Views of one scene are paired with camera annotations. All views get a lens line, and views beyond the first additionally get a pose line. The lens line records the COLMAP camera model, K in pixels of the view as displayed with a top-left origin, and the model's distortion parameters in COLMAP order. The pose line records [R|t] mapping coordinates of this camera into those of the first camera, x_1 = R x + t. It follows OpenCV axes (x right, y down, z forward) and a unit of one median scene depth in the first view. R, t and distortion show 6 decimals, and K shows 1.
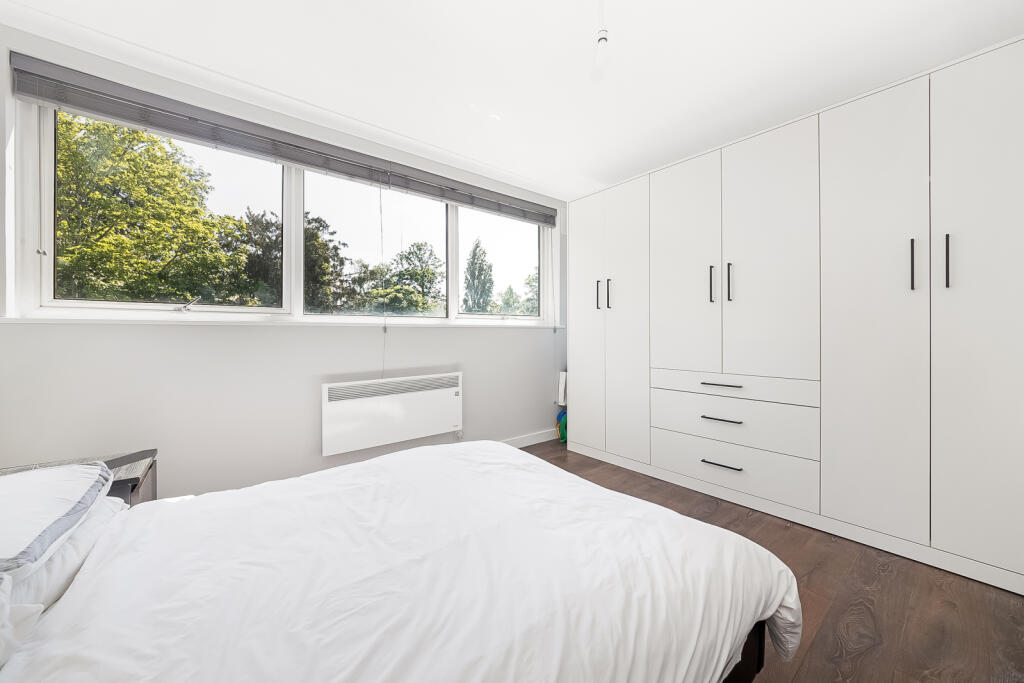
lens RADIAL K [[379.8, 0, 512.0], [0, 379.8, 341.5], [0, 0, 1]] dist [0.001143, 0.000135]
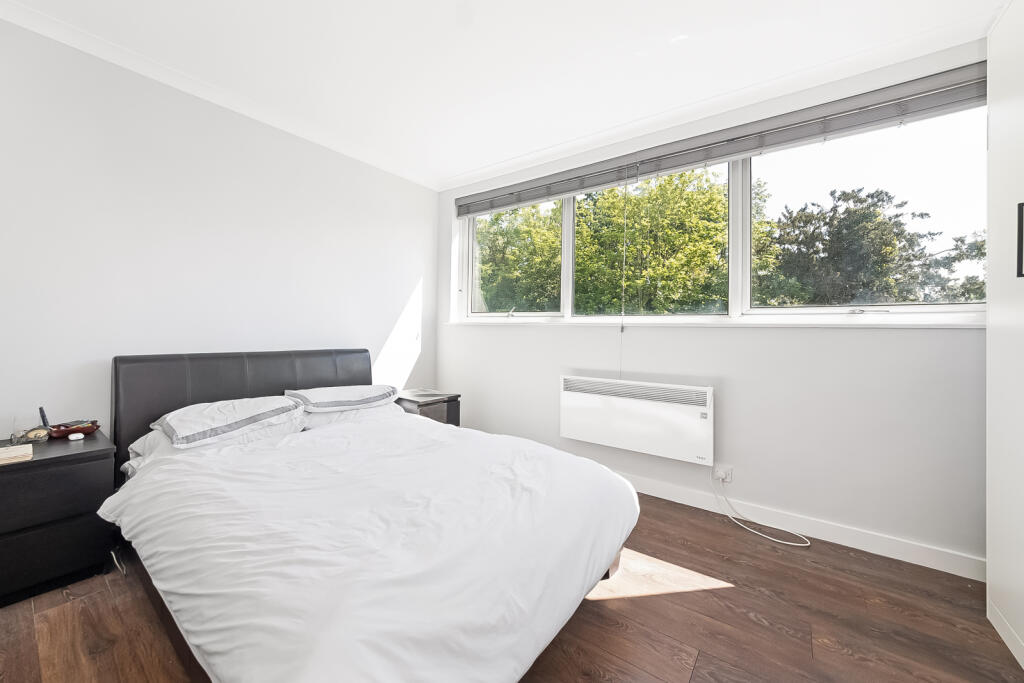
lens RADIAL K [[390.5, 0, 505.7], [0, 390.5, 328.2], [0, 0, 1]] dist [-0.002632, -0.000168]
pose [[0.239607, -0.000646, -0.970870, 0.504968], [-0.041706, 0.999070, -0.010958, -0.009417], [0.969974, 0.043117, 0.239357, 0.431662]]
